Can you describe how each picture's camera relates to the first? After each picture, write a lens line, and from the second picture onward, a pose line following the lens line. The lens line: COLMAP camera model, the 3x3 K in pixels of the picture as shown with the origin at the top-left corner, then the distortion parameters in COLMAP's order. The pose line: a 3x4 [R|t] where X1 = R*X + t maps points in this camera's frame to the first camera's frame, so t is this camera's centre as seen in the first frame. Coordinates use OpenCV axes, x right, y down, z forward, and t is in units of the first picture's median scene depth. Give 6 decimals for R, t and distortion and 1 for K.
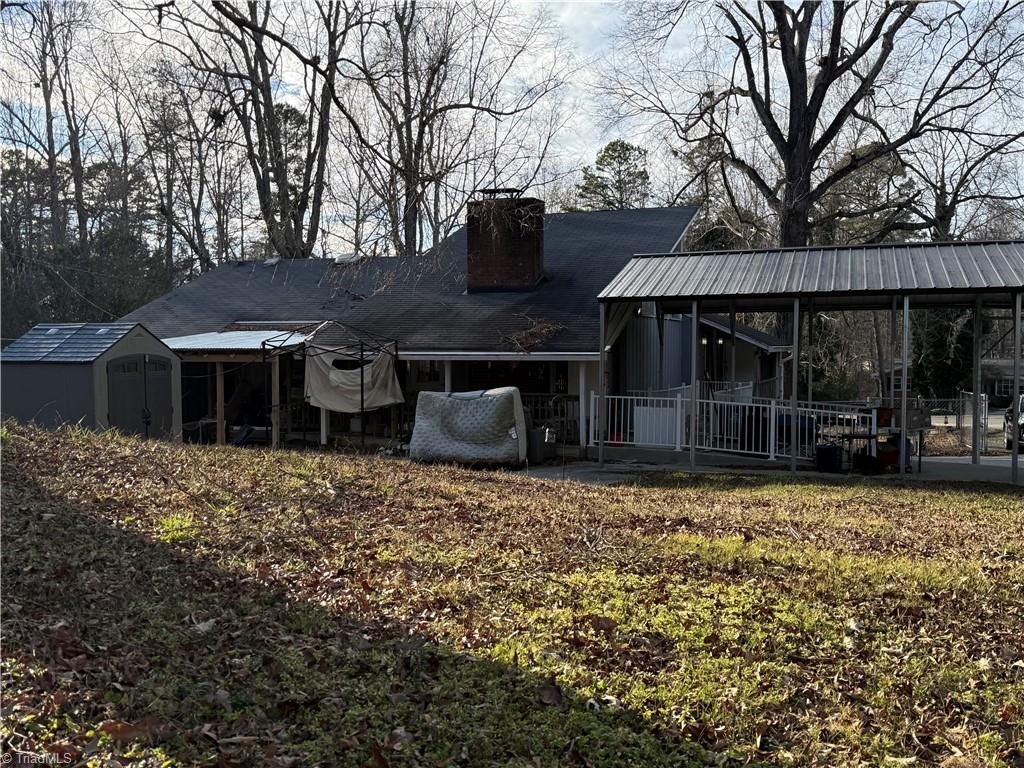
lens RADIAL K [[983.9, 0, 512.0], [0, 983.9, 384.0], [0, 0, 1]] dist [0.085987, -0.015941]
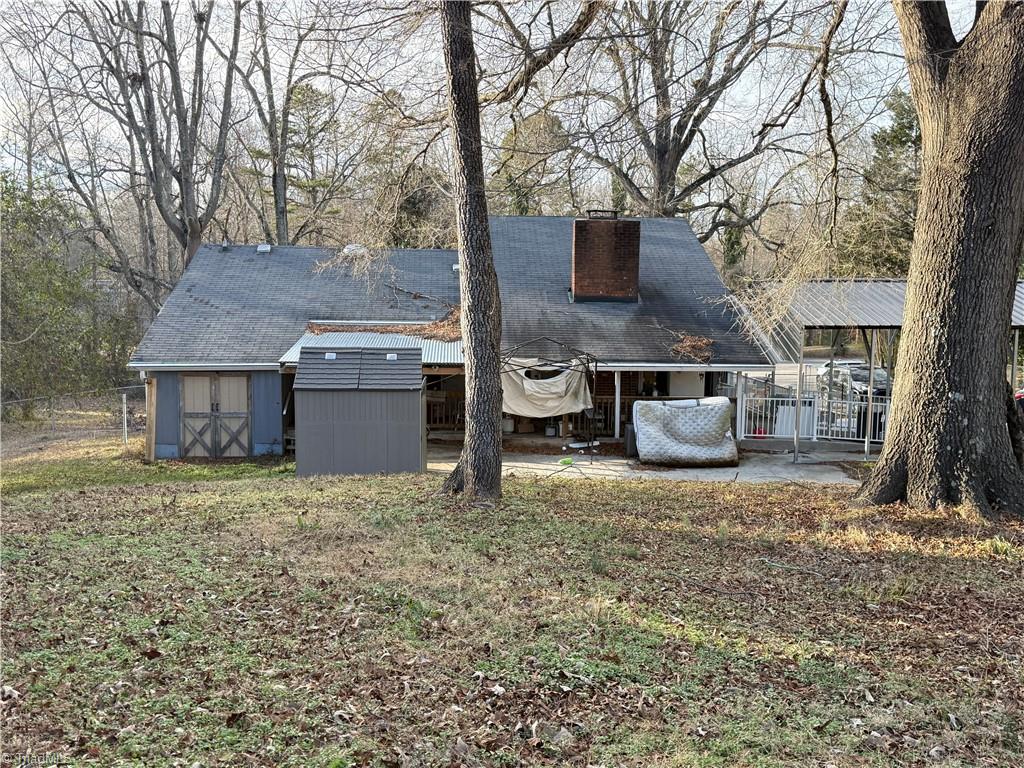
lens RADIAL K [[983.9, 0, 512.0], [0, 983.9, 384.0], [0, 0, 1]] dist [0.085987, -0.015941]
pose [[0.912660, -0.028718, 0.407710, -0.655522], [0.002395, 0.997887, 0.064928, -0.082681], [-0.408713, -0.058280, 0.910800, 0.006564]]
